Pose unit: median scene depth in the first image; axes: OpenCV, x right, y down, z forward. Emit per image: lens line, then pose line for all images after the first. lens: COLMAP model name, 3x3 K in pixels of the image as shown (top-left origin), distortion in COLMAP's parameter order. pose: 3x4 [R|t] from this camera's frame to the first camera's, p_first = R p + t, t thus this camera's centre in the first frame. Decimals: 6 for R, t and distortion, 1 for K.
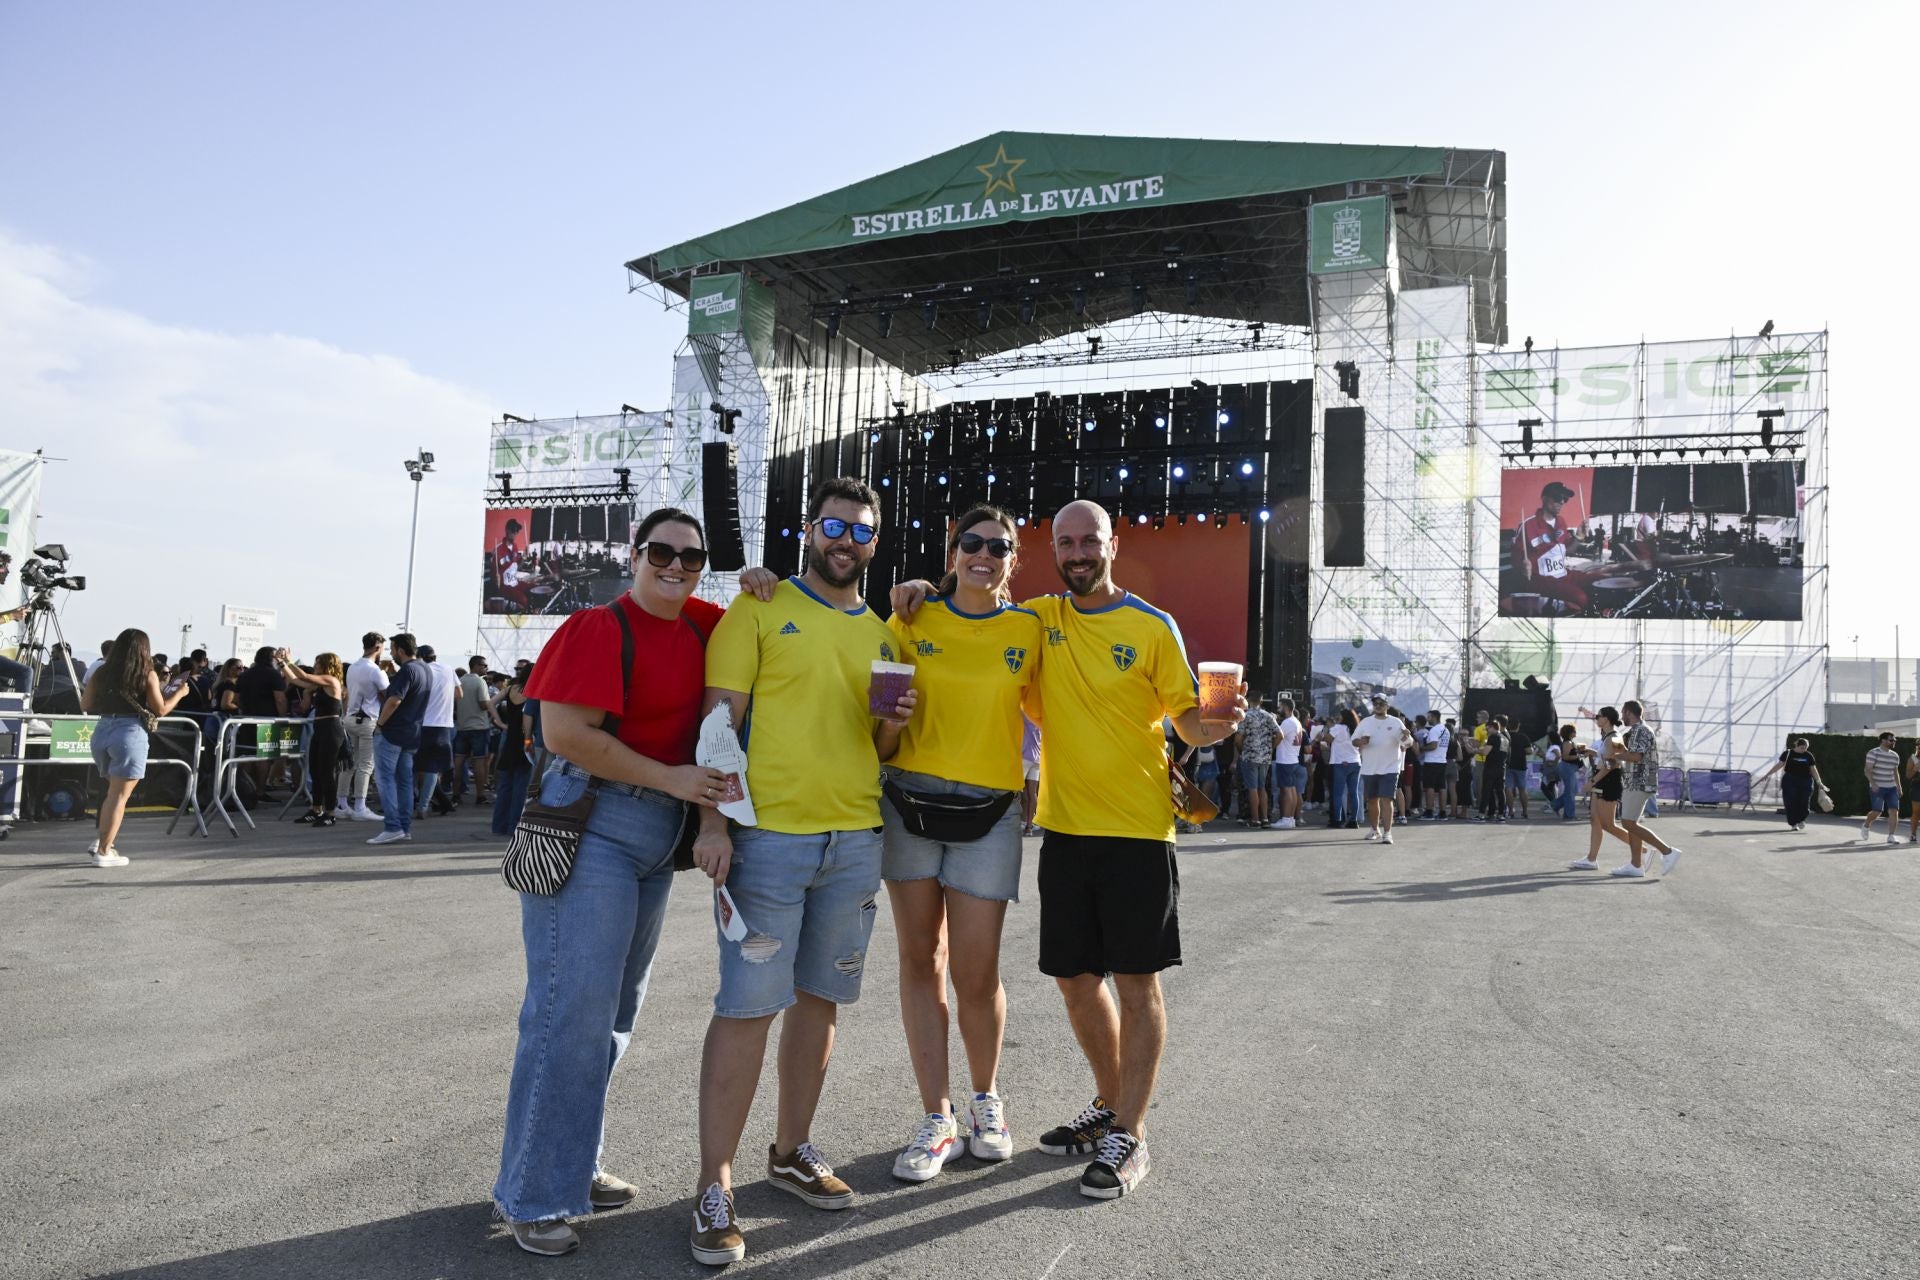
lens RADIAL K [[1253.6, 0, 956.7], [0, 1253.6, 640.1], [0, 0, 1]] dist [0.004739, 0.001164]
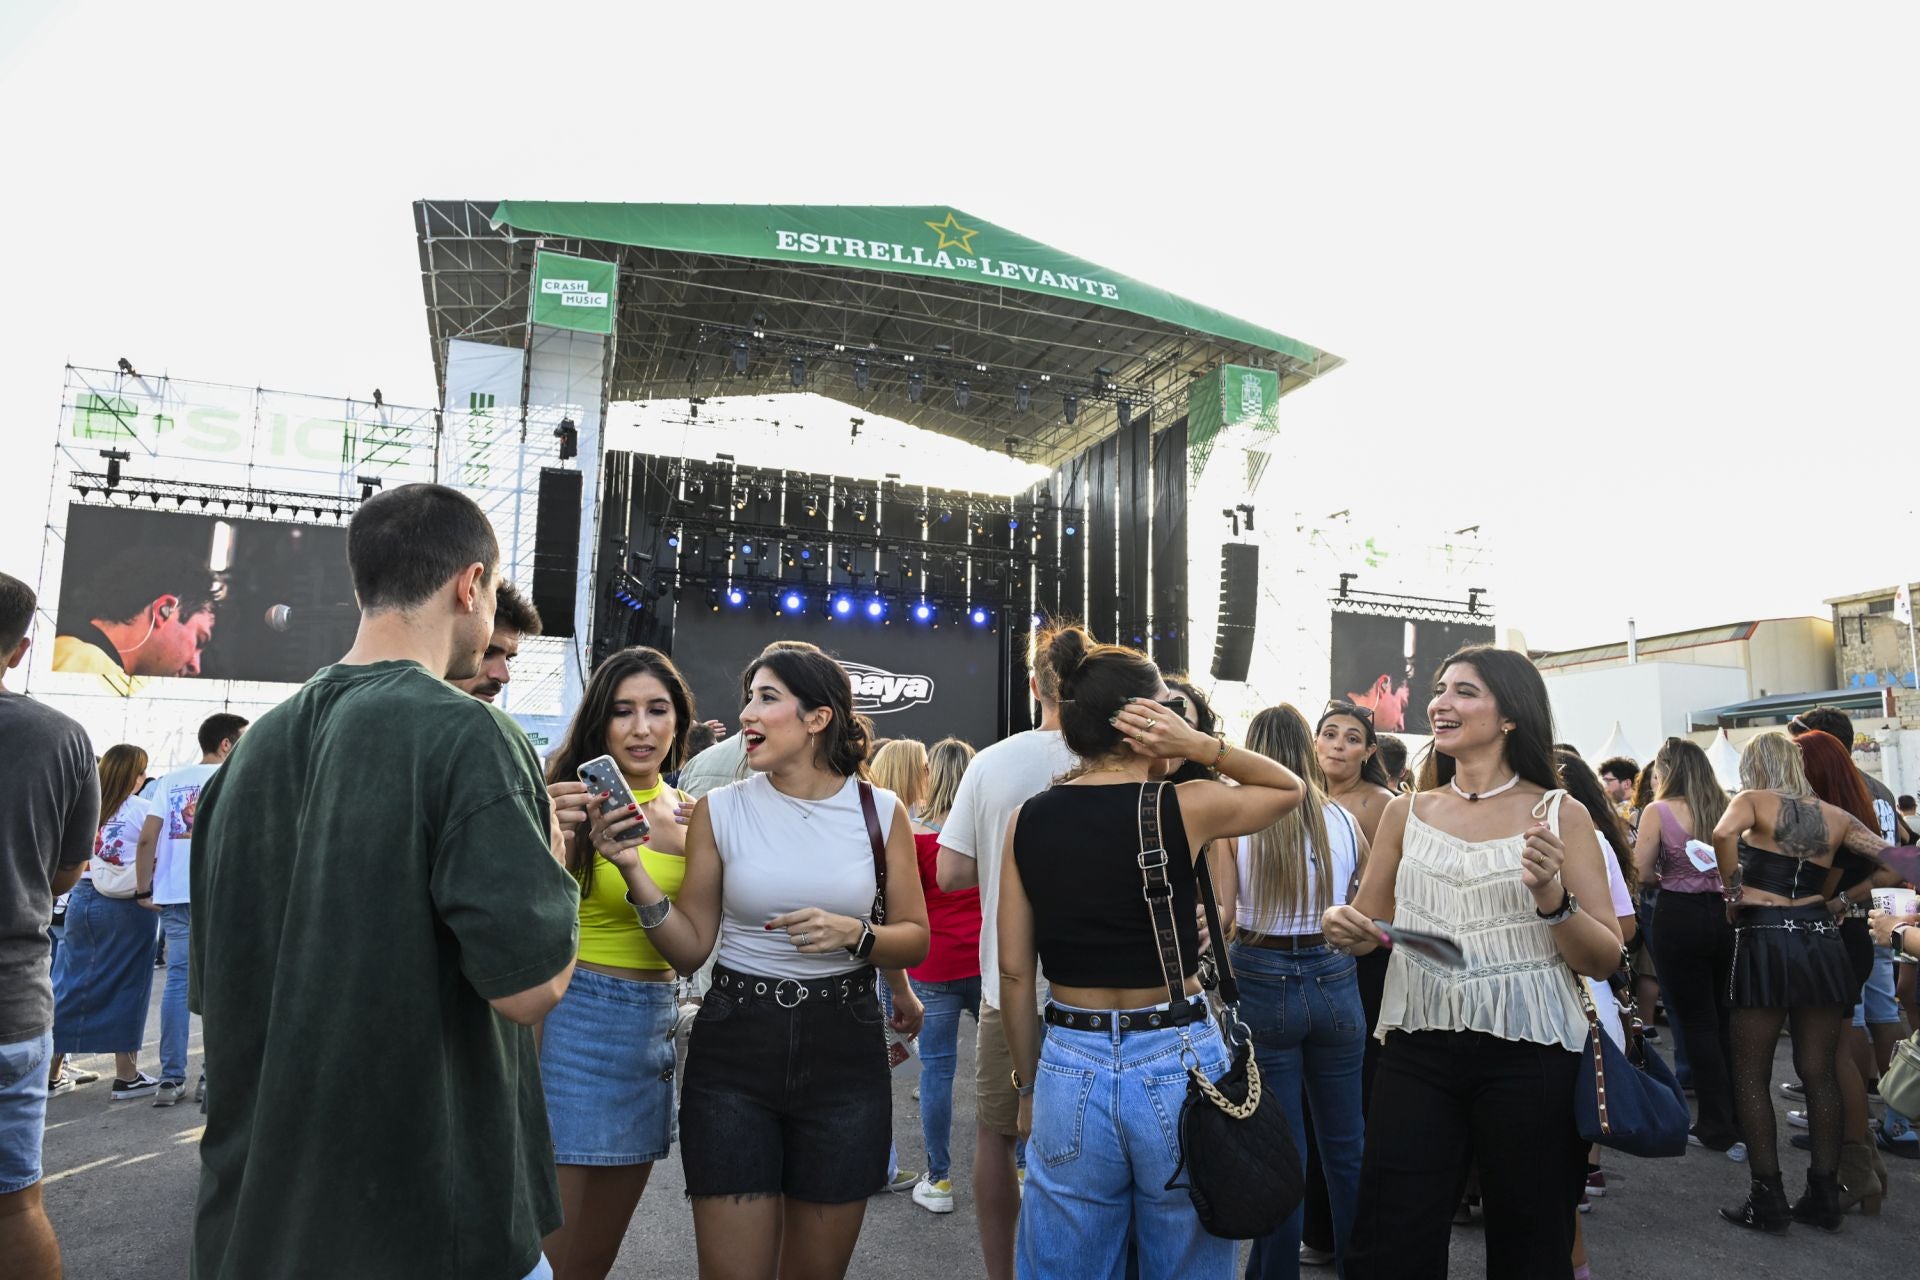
lens RADIAL K [[1280.9, 0, 966.7], [0, 1280.9, 638.9], [0, 0, 1]] dist [-0.001006, -0.007574]
pose [[0.721118, 0.071436, 0.689119, -0.603807], [-0.029686, 0.996942, -0.072281, -0.005409], [-0.692176, 0.031666, 0.721034, 0.296470]]
